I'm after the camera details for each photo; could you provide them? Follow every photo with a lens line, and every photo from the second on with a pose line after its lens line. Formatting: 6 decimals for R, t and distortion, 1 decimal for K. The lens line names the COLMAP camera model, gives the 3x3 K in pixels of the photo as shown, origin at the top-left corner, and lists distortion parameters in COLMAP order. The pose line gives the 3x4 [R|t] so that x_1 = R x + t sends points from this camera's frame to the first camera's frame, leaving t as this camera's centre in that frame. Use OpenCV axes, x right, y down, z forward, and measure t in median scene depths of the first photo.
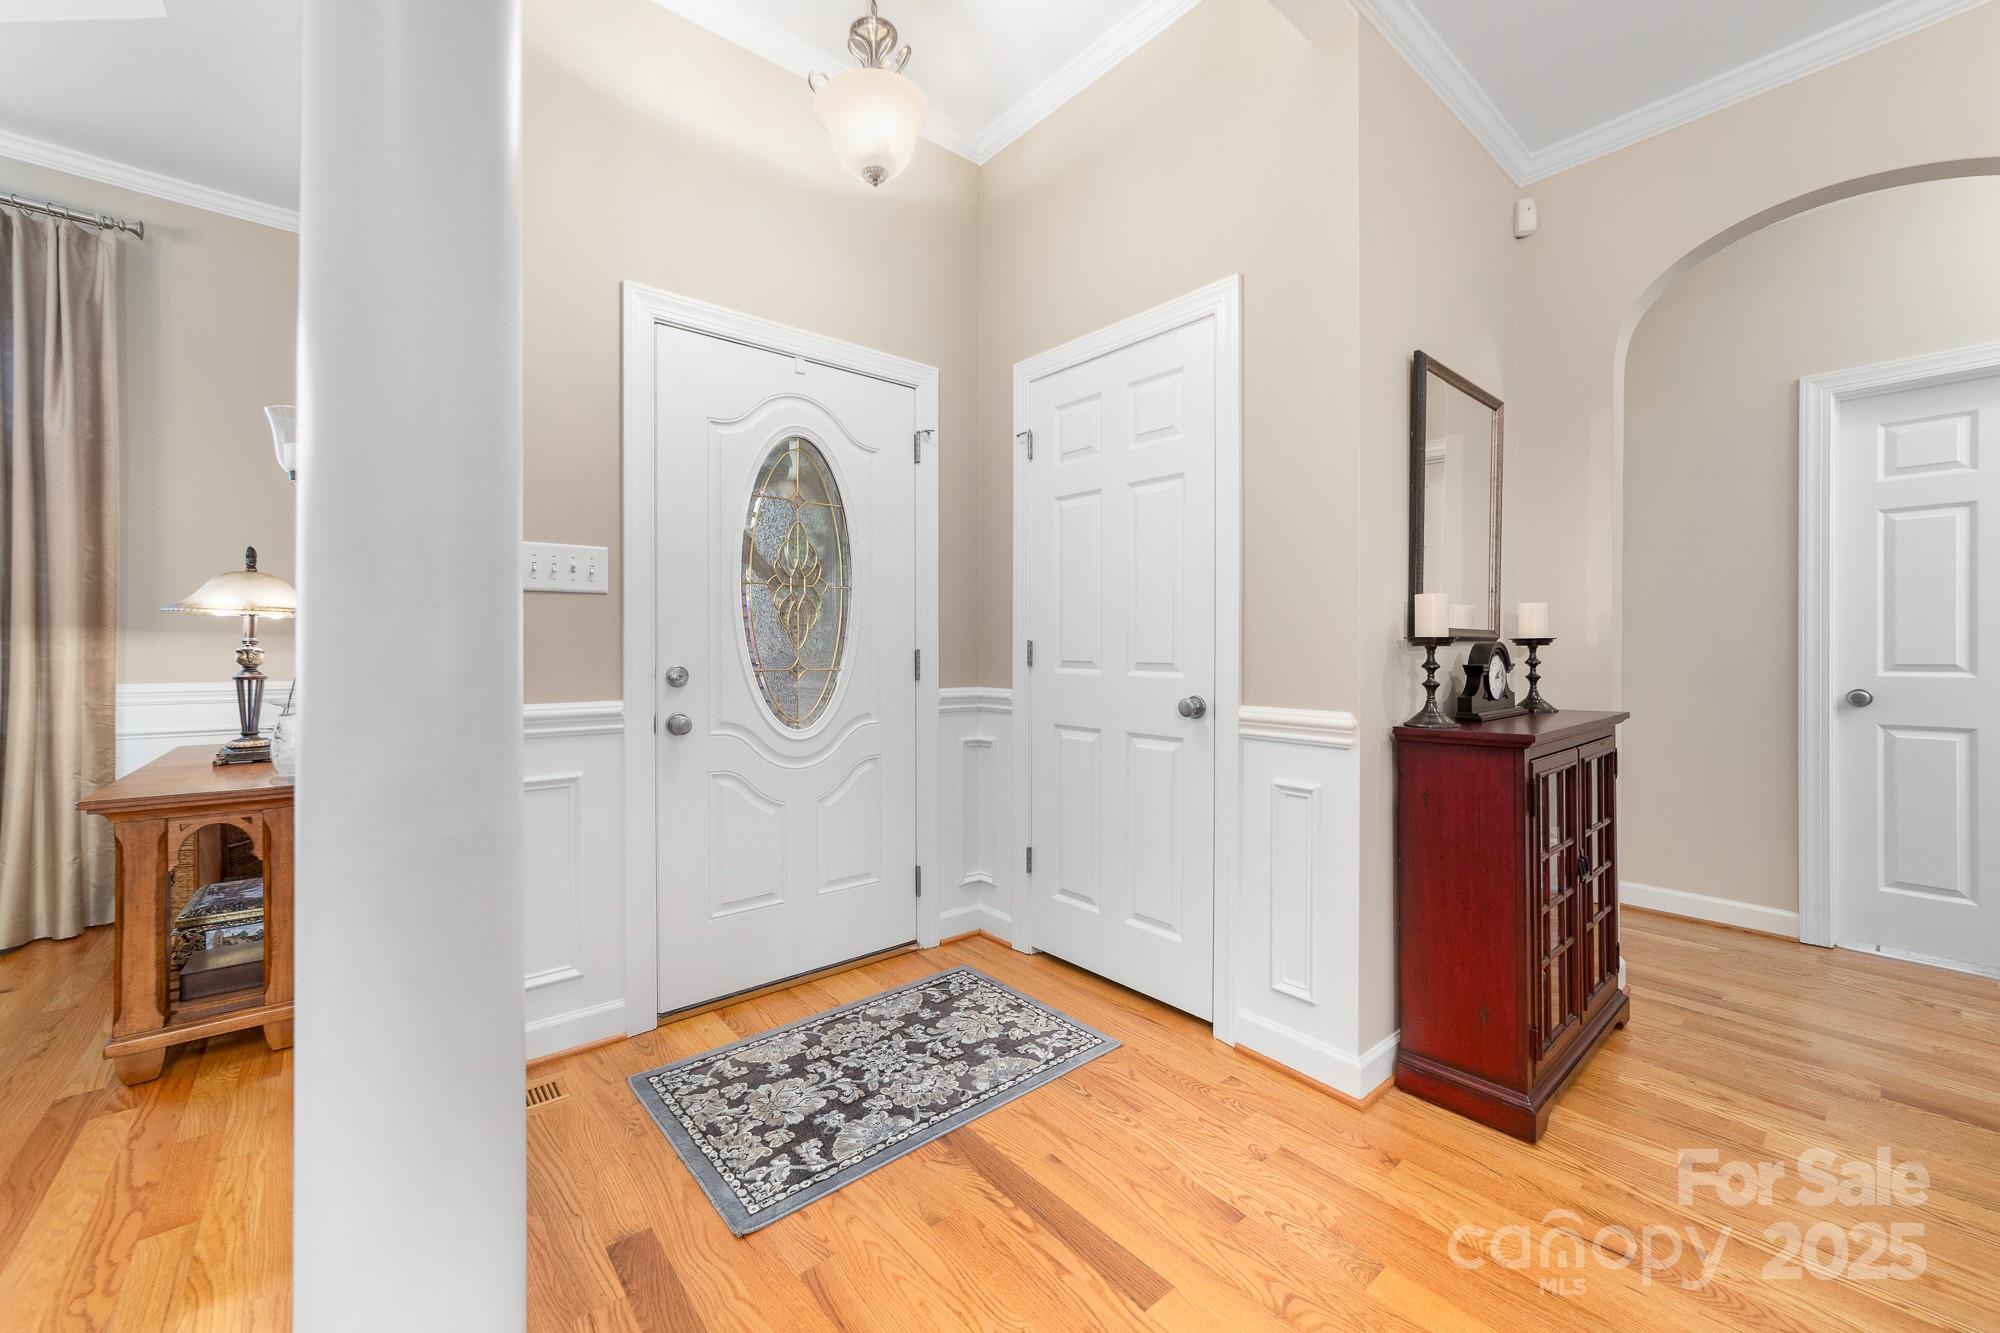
lens RADIAL K [[774.0, 0, 1015.1], [0, 774.0, 661.7], [0, 0, 1]] dist [-0.006259, 0.003394]
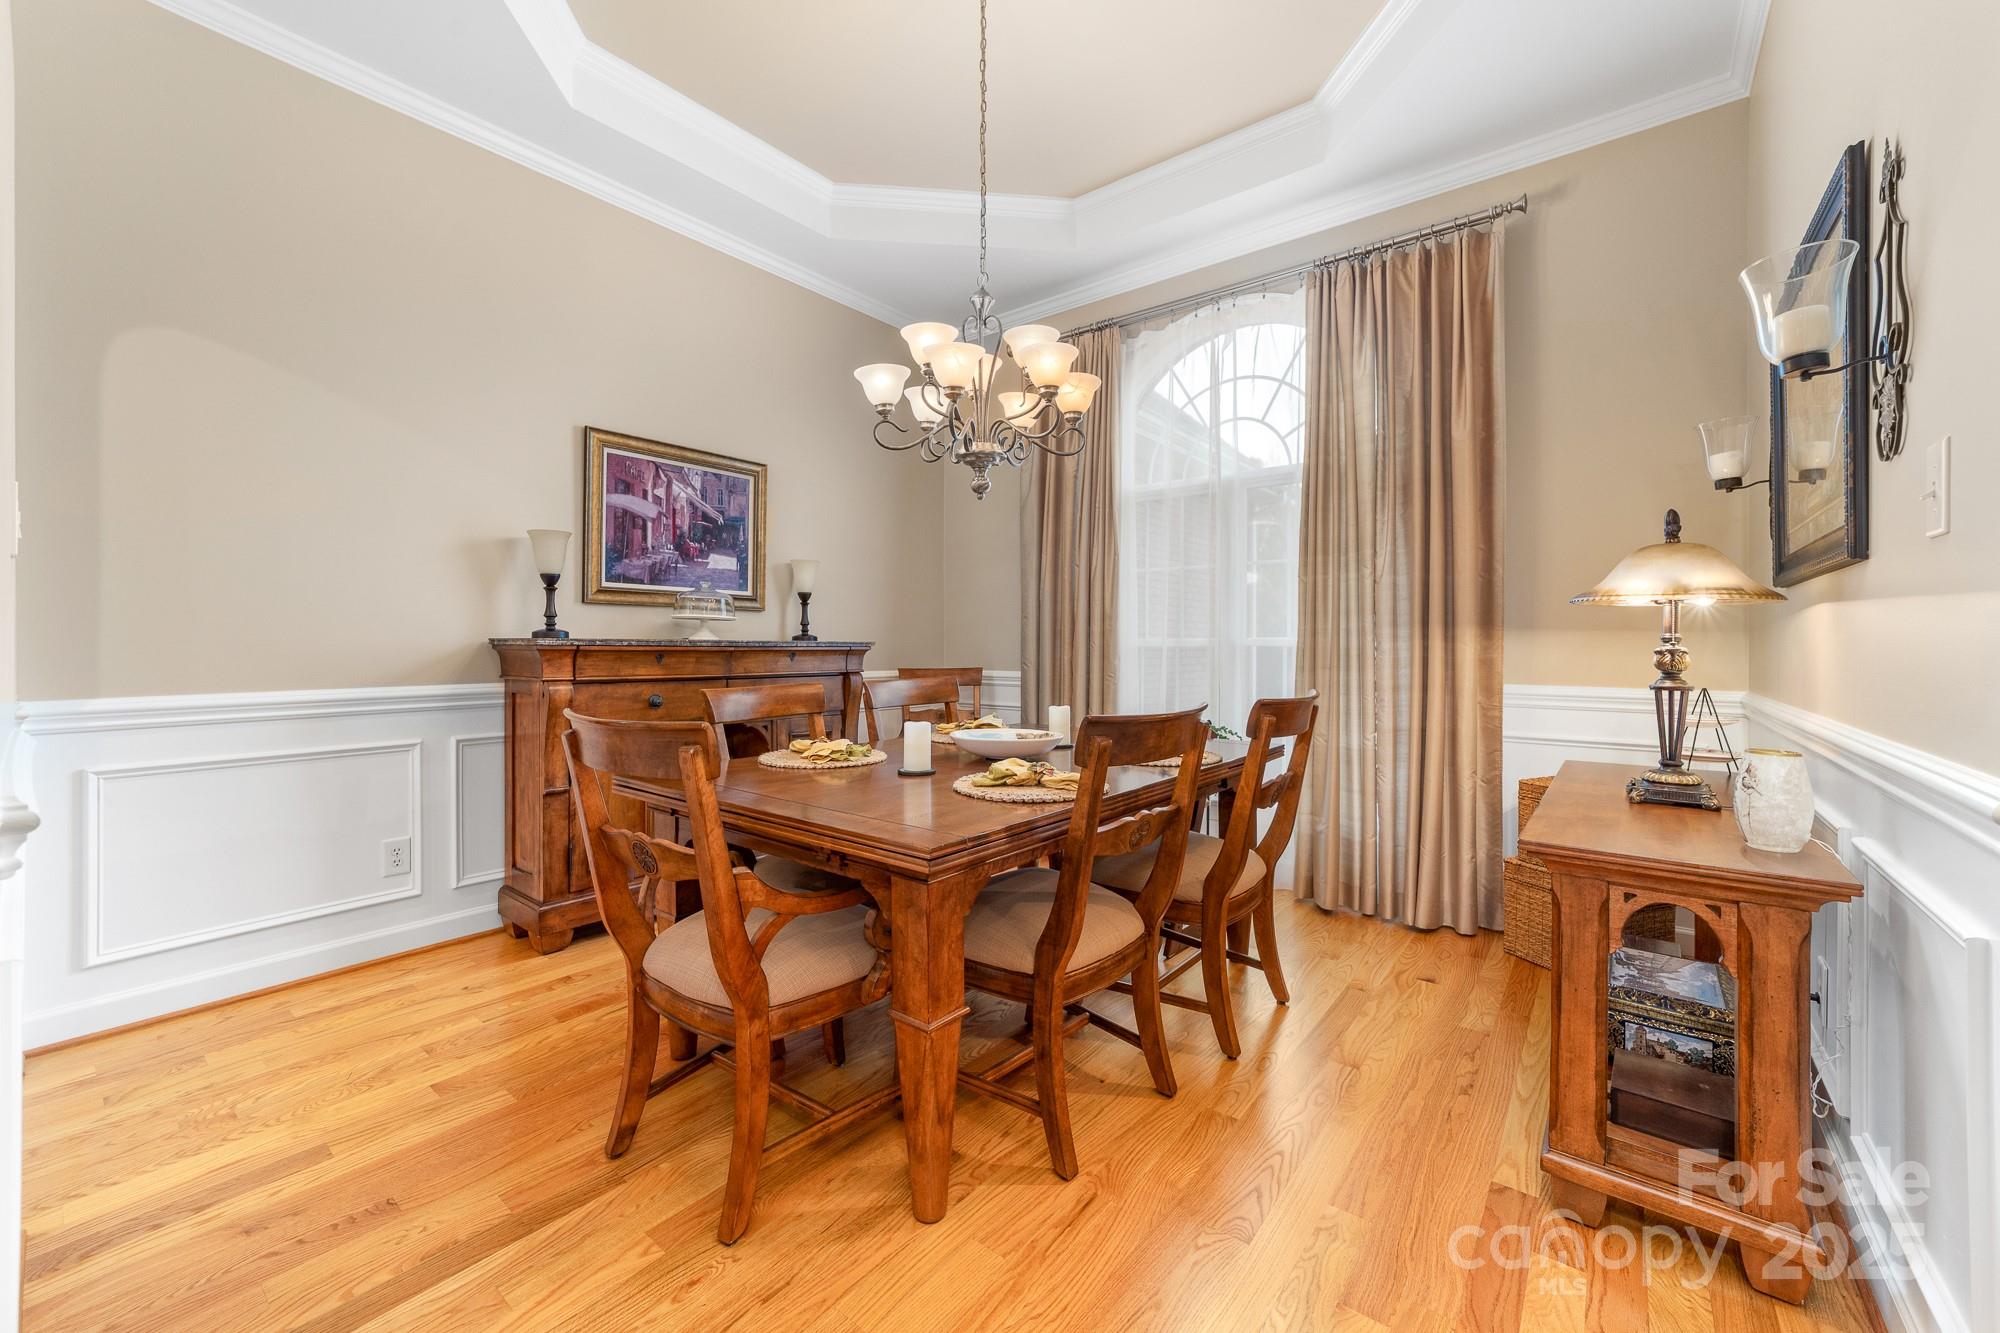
lens RADIAL K [[774.0, 0, 1006.3], [0, 774.0, 651.4], [0, 0, 1]] dist [-0.006259, 0.003394]
pose [[0.197551, 0.000956, -0.980292, -0.397478], [-0.005822, 0.999983, -0.000198, -0.009784], [0.980275, 0.005746, 0.197553, 0.235463]]
